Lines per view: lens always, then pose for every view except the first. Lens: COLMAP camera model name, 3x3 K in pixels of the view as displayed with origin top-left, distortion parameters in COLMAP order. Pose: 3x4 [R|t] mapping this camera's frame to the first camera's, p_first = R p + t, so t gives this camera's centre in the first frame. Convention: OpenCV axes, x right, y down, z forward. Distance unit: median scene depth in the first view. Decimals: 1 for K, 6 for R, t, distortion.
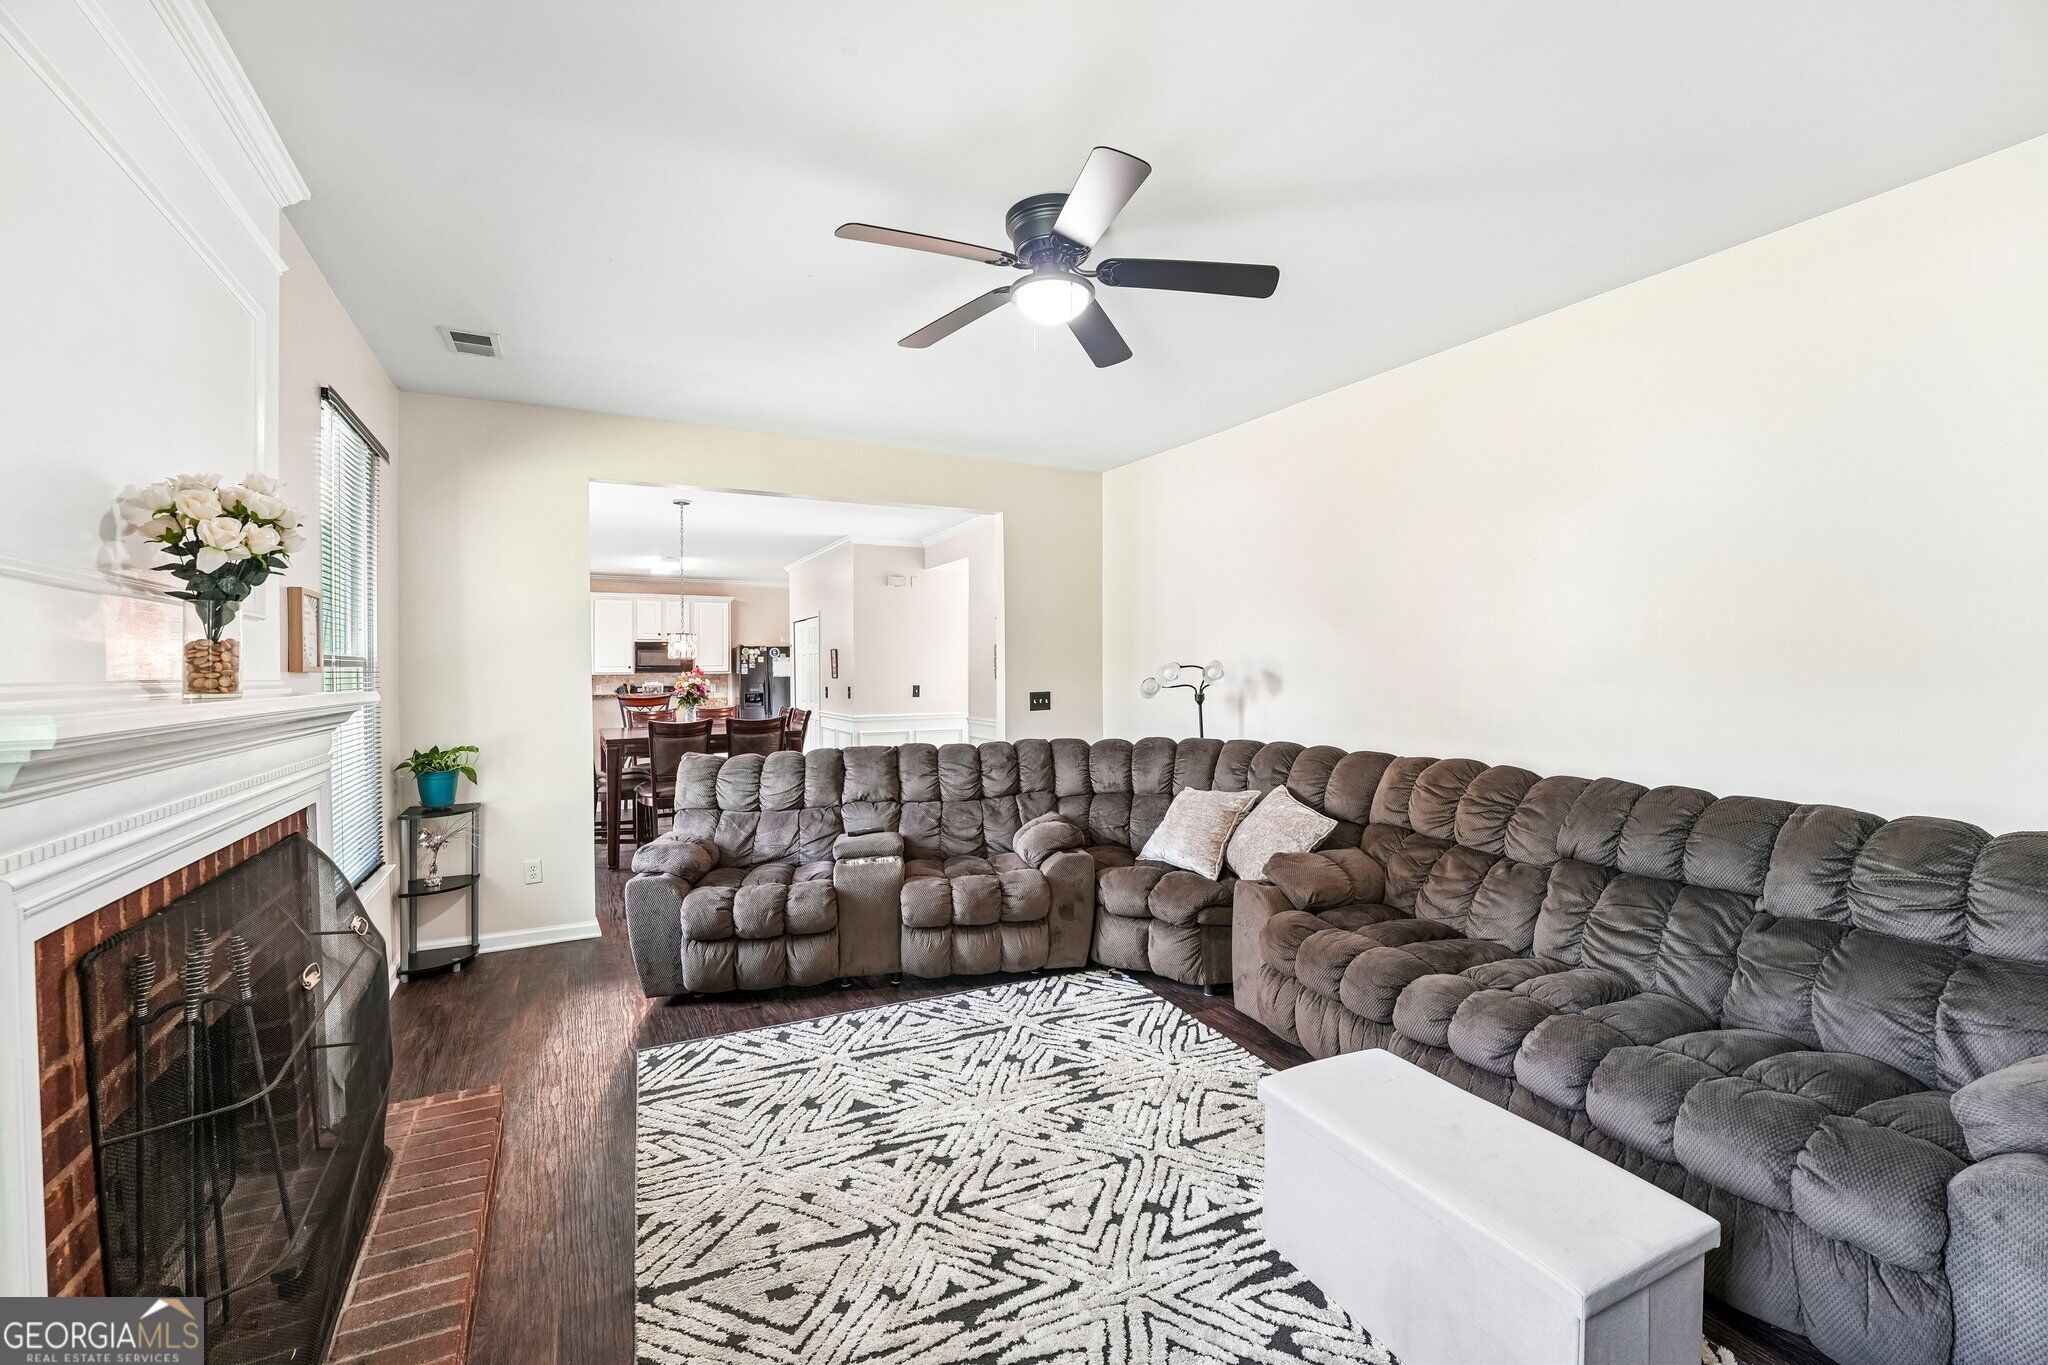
lens RADIAL K [[835.3, 0, 1027.5], [0, 835.3, 676.7], [0, 0, 1]] dist [-0.021866, 0.001040]
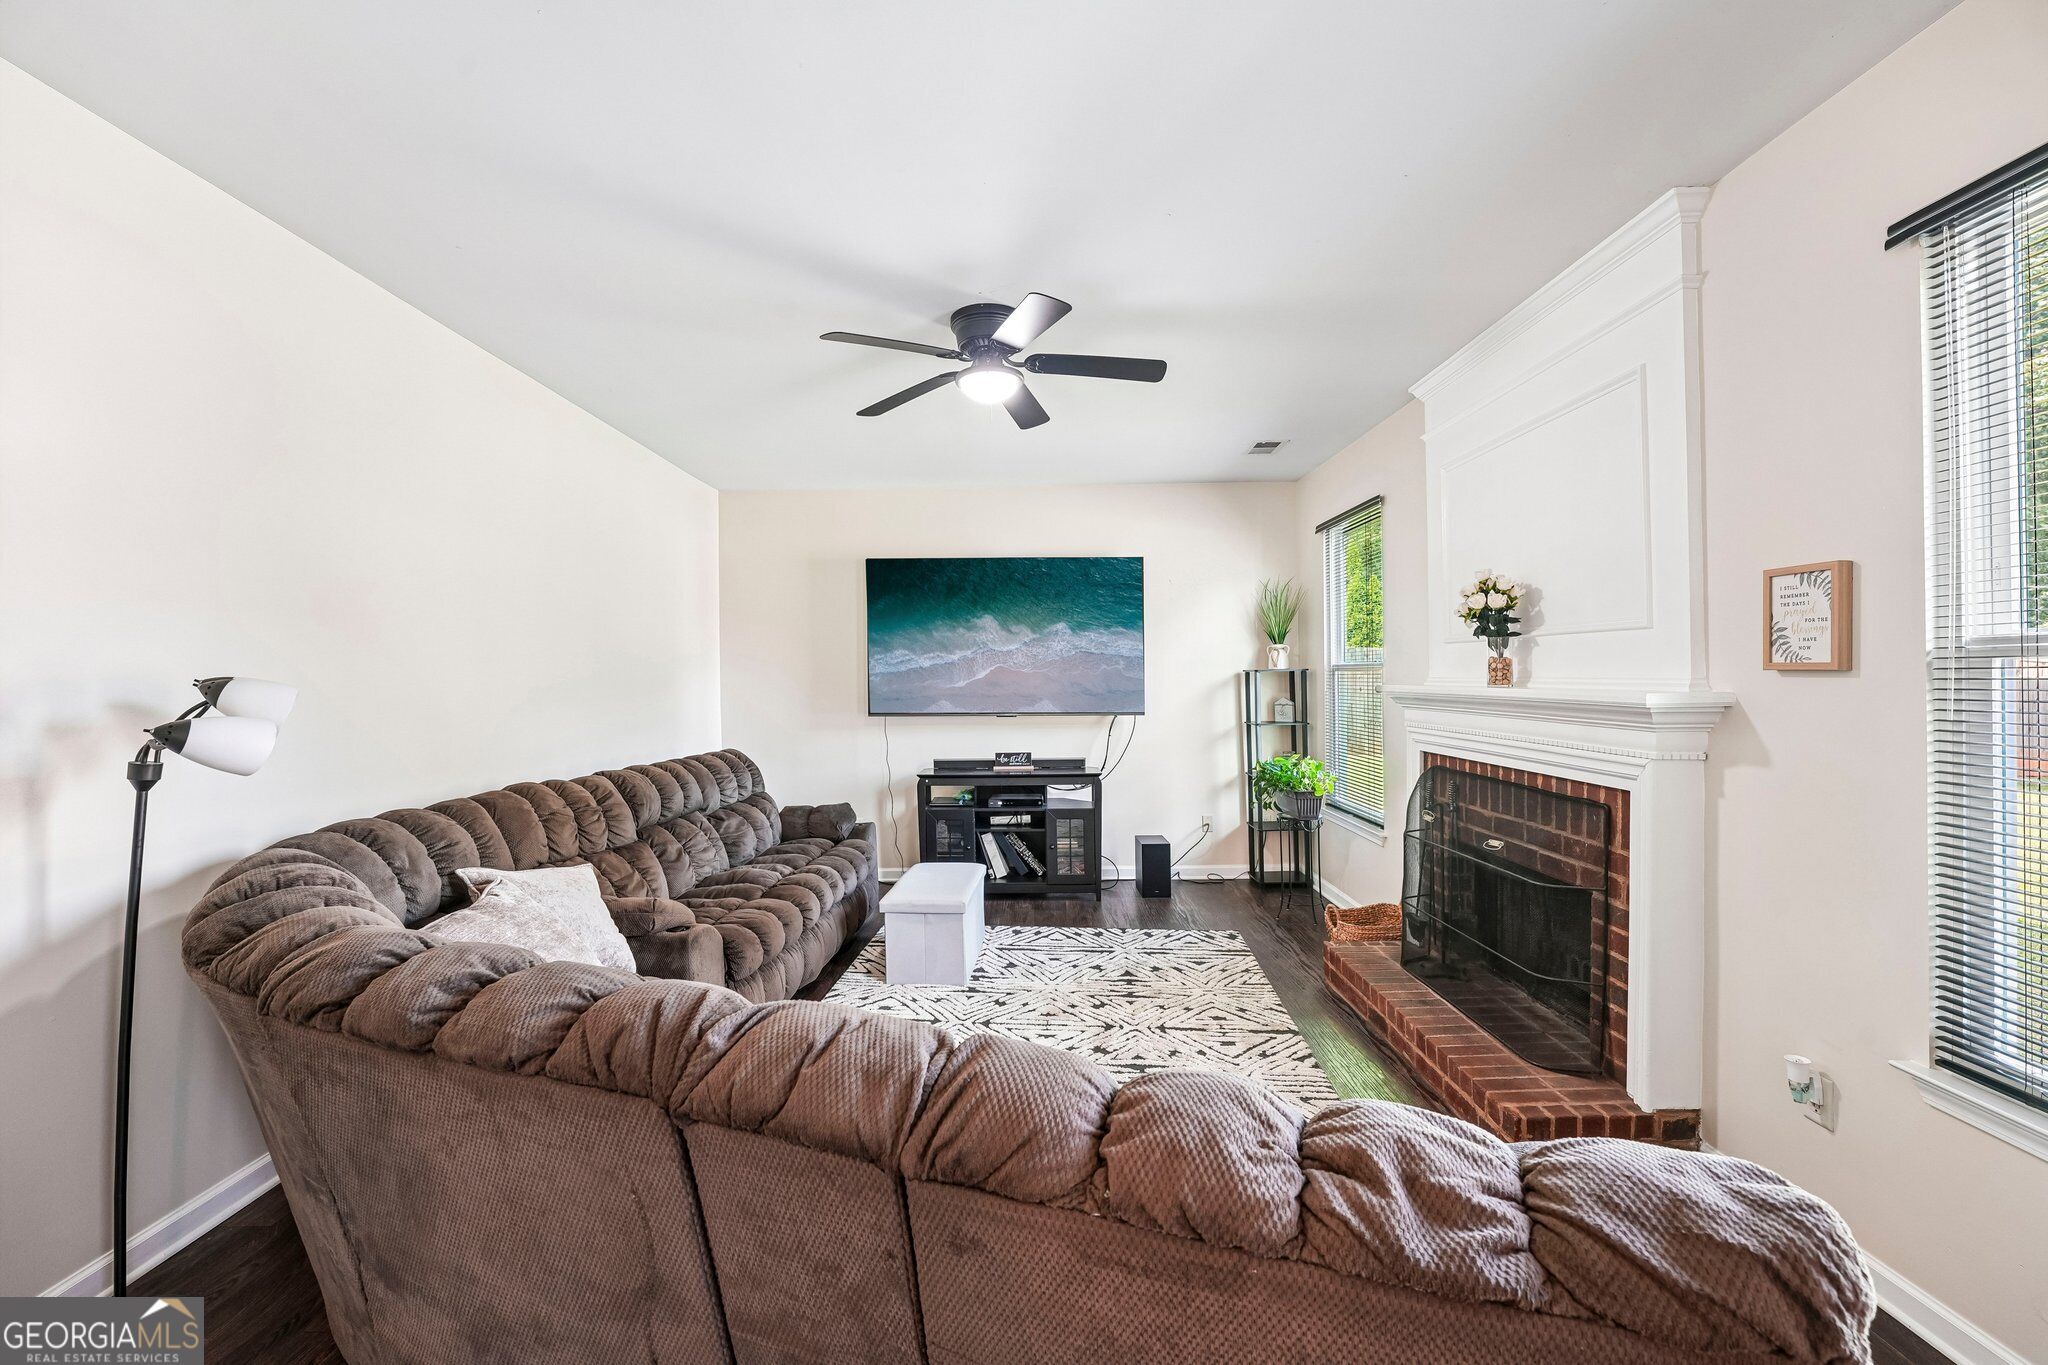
lens RADIAL K [[835.3, 0, 1033.5], [0, 835.3, 677.7], [0, 0, 1]] dist [-0.021866, 0.001040]
pose [[-0.878639, 0.020340, 0.477052, -0.743337], [0.024634, 0.999693, 0.002746, -0.021678], [-0.476850, 0.014164, -0.878871, 2.505302]]
